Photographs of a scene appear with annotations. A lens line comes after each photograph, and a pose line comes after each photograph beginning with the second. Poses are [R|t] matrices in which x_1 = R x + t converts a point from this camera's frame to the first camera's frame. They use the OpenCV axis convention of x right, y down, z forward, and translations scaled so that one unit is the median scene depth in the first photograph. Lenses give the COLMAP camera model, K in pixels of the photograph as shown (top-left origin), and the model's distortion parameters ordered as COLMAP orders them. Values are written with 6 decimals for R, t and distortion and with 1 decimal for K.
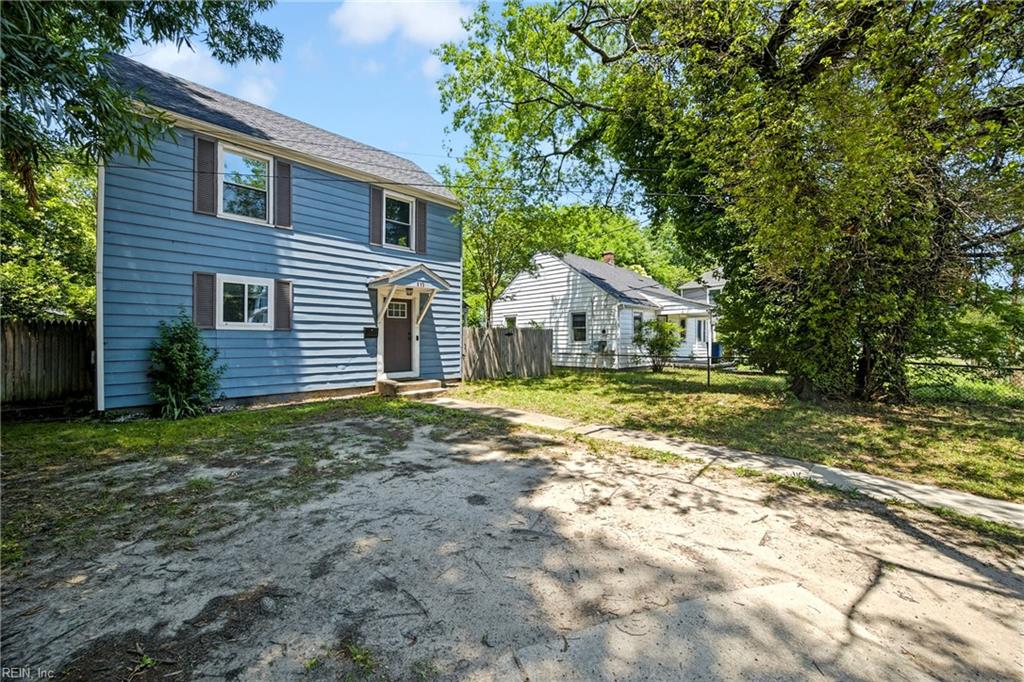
lens RADIAL K [[418.2, 0, 473.9], [0, 418.2, 344.0], [0, 0, 1]] dist [0.002843, 0.000216]
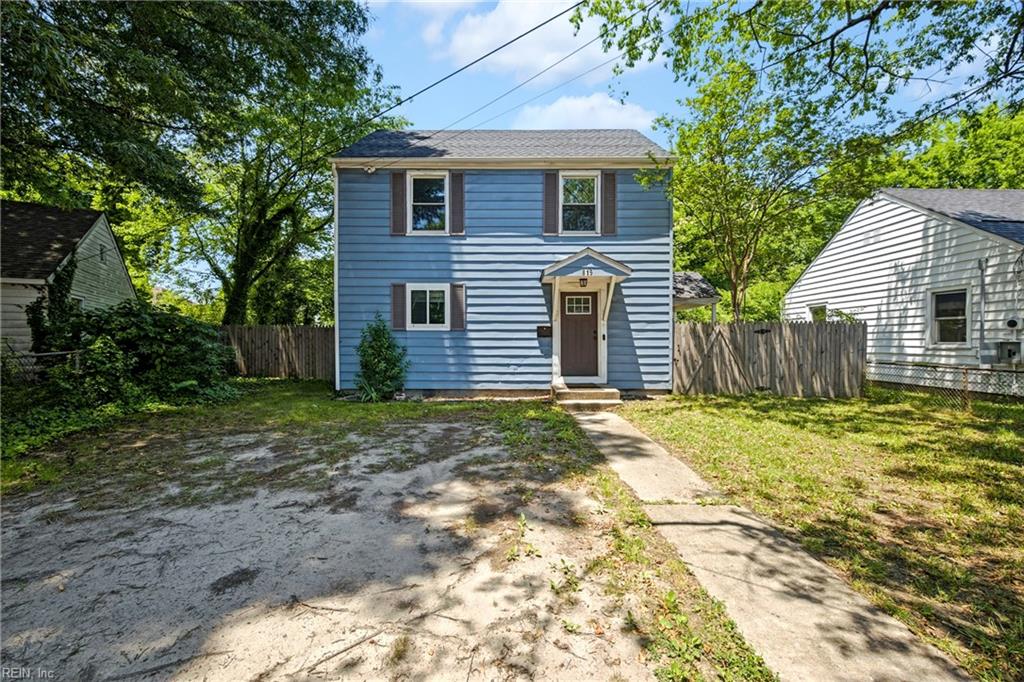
lens RADIAL K [[389.5, 0, 498.7], [0, 389.5, 344.7], [0, 0, 1]] dist [0.003469, 0.000081]
pose [[0.717851, 0.010209, -0.696122, 0.311192], [-0.007501, 0.999948, 0.006931, -0.004160], [0.696157, 0.000246, 0.717890, 0.354738]]
